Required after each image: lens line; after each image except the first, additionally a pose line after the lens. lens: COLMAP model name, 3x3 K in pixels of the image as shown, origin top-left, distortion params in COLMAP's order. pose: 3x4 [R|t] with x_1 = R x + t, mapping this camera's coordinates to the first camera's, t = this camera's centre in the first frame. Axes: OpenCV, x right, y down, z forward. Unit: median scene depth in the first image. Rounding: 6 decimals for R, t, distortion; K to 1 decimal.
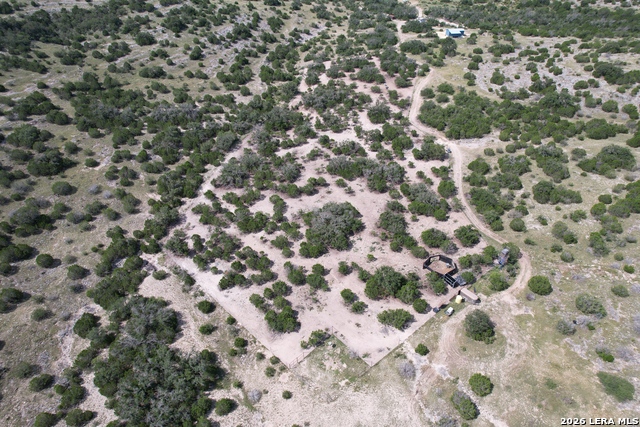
lens RADIAL K [[408.1, 0, 319.0], [0, 408.1, 216.2], [0, 0, 1]] dist [-0.063357, 0.052028]
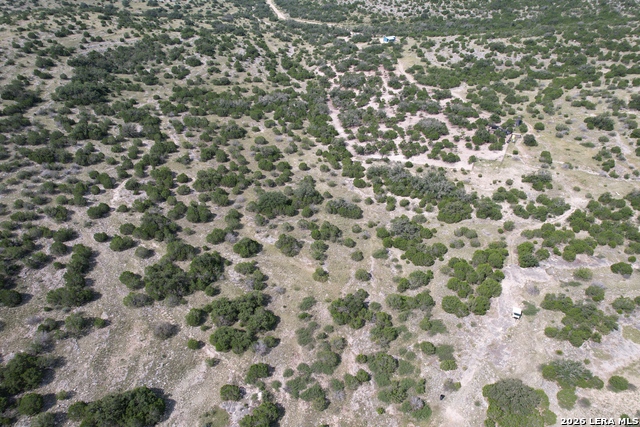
lens RADIAL K [[408.1, 0, 322.4], [0, 408.1, 213.7], [0, 0, 1]] dist [-0.063357, 0.052028]
pose [[0.923632, -0.222804, 0.311870, -0.930736], [0.249672, 0.967115, -0.048510, 0.315703], [-0.290806, 0.122671, 0.948886, -0.460070]]
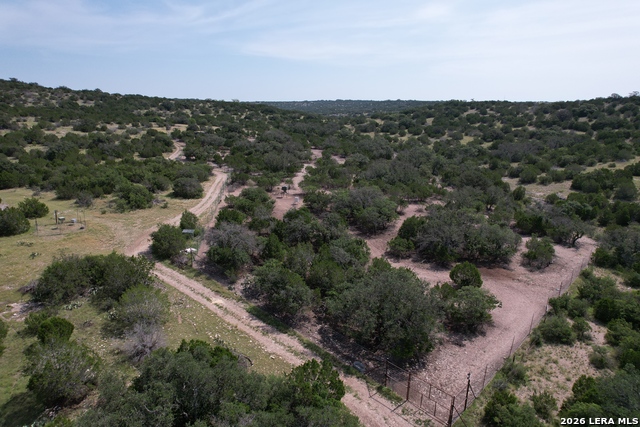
lens RADIAL K [[408.1, 0, 320.7], [0, 408.1, 214.3], [0, 0, 1]] dist [-0.063357, 0.052028]
pose [[-0.917705, 0.099947, -0.384484, 0.428836], [-0.263066, 0.572335, 0.776678, -0.915529], [0.297681, 0.813906, -0.498942, 1.783830]]
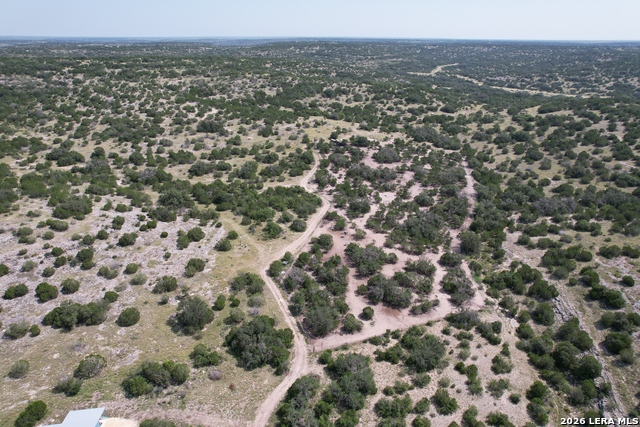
lens RADIAL K [[408.1, 0, 319.9], [0, 408.1, 214.4], [0, 0, 1]] dist [-0.063357, 0.052028]
pose [[-0.999846, -0.010394, 0.014146, 0.299125], [0.008519, 0.417304, 0.908727, -1.515163], [-0.015349, 0.908708, -0.417151, 1.867605]]
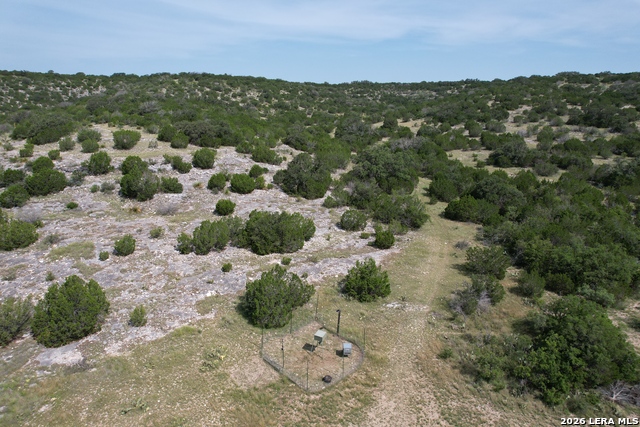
lens RADIAL K [[408.1, 0, 320.5], [0, 408.1, 210.4], [0, 0, 1]] dist [-0.063357, 0.052028]
pose [[-0.537684, -0.217898, 0.814503, 0.369892], [0.550605, 0.640855, 0.534919, -0.663885], [-0.638537, 0.736088, -0.224602, 1.500934]]
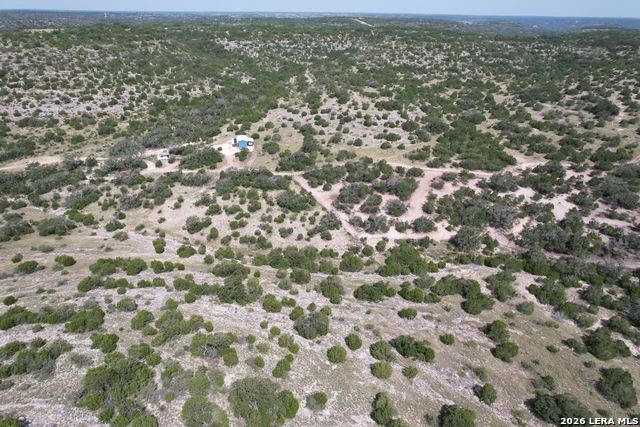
lens RADIAL K [[408.1, 0, 321.3], [0, 408.1, 214.2], [0, 0, 1]] dist [-0.063357, 0.052028]
pose [[-0.052685, -0.452716, 0.890097, -0.929929], [0.648040, 0.662662, 0.375397, -1.092688], [-0.759782, 0.596596, 0.258466, 1.443005]]
